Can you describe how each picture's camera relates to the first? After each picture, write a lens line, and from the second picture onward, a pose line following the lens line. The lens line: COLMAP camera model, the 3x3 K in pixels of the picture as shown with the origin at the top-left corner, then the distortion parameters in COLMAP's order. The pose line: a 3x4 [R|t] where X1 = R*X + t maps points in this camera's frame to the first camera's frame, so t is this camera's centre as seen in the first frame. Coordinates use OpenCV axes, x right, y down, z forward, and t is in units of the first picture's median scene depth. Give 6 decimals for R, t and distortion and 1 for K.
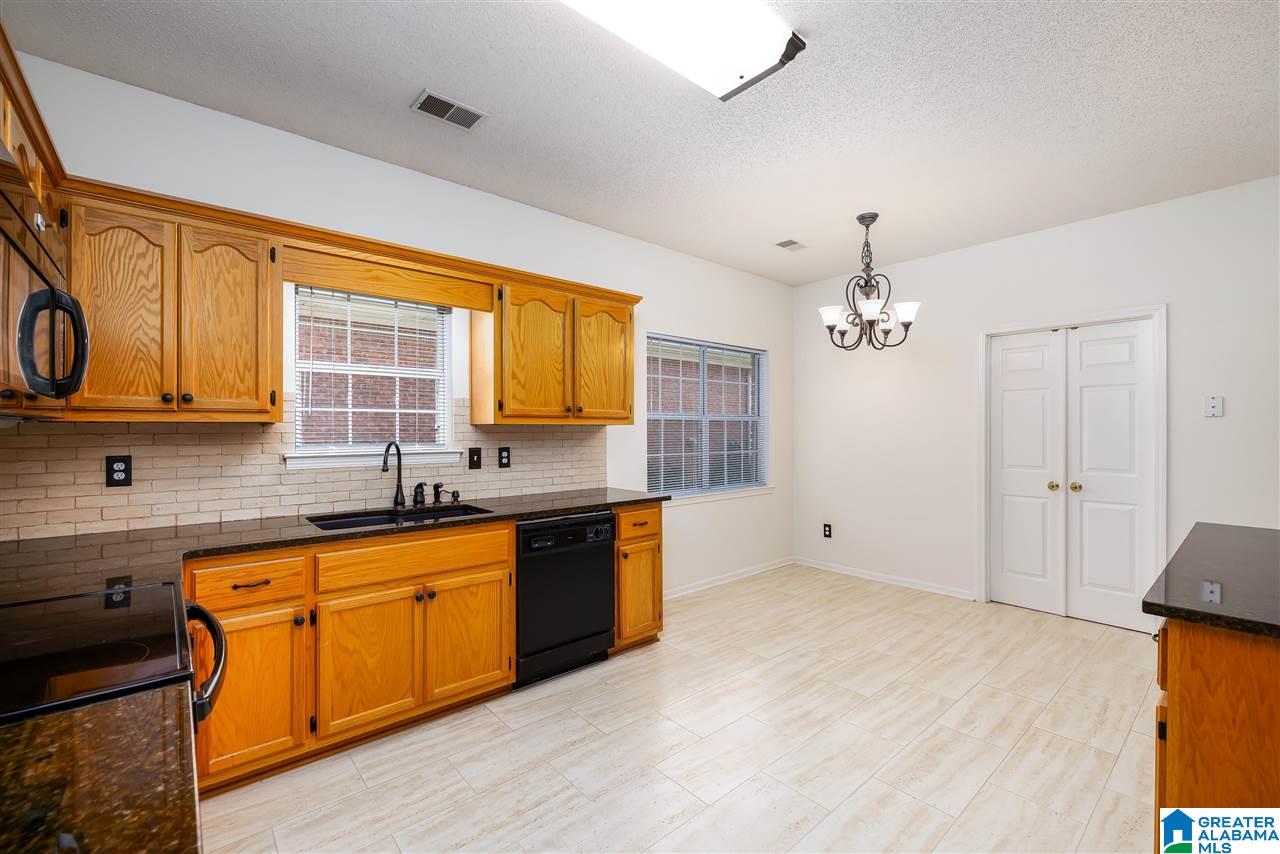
lens RADIAL K [[535.6, 0, 637.0], [0, 535.6, 430.0], [0, 0, 1]] dist [0.000907, -0.000099]
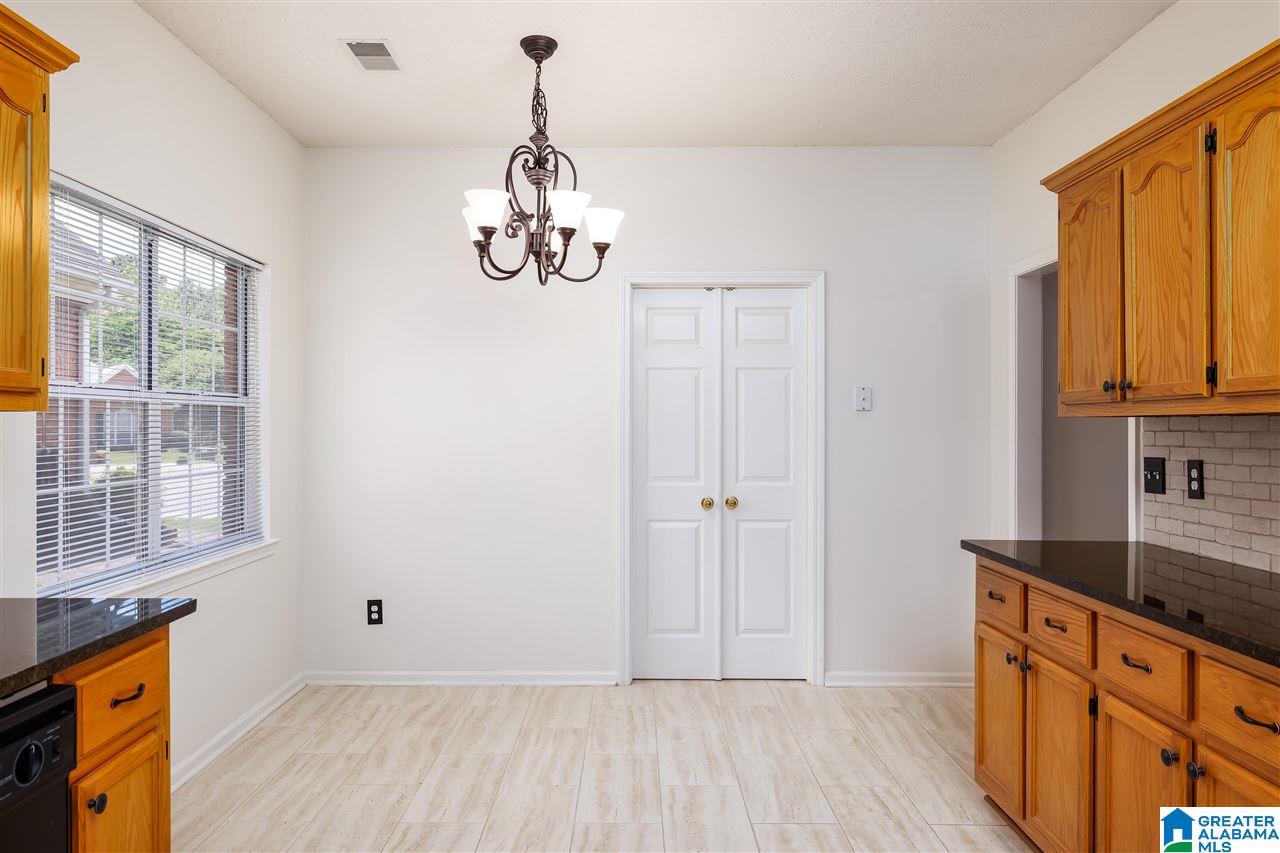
lens RADIAL K [[848.9, 0, 616.3], [0, 848.9, 421.1], [0, 0, 1]] dist [-0.001956, -0.001235]
pose [[0.661342, 0.004249, 0.750072, -0.173128], [-0.001840, 0.999990, -0.004042, -0.001641], [-0.750082, 0.001293, 0.661344, 0.345113]]
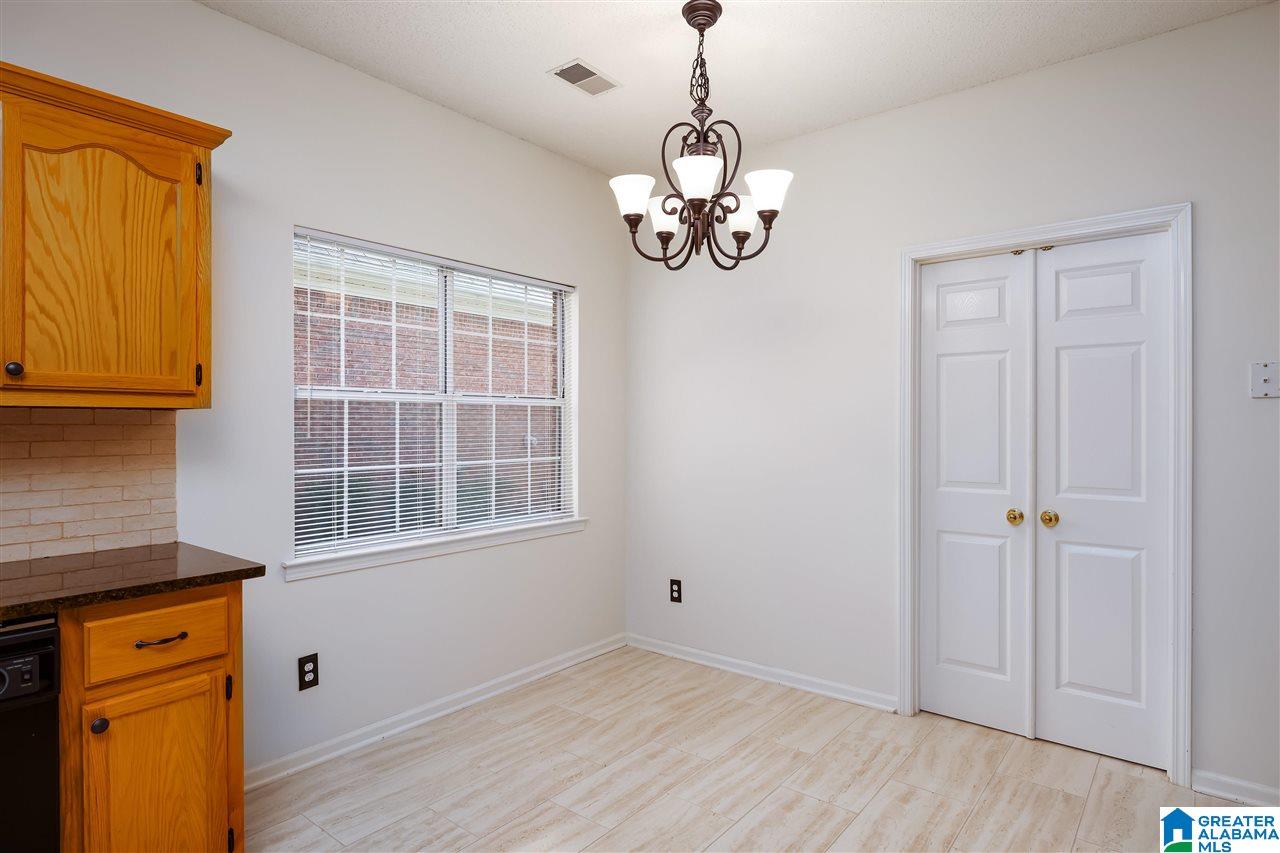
lens RADIAL K [[692.8, 0, 644.9], [0, 692.8, 423.6], [0, 0, 1]] dist [-0.000582, 0.000102]
pose [[0.982607, 0.000869, 0.185696, 0.244141], [-0.000739, 0.999999, -0.000770, 0.003364], [-0.185696, 0.000620, 0.982607, 0.339754]]
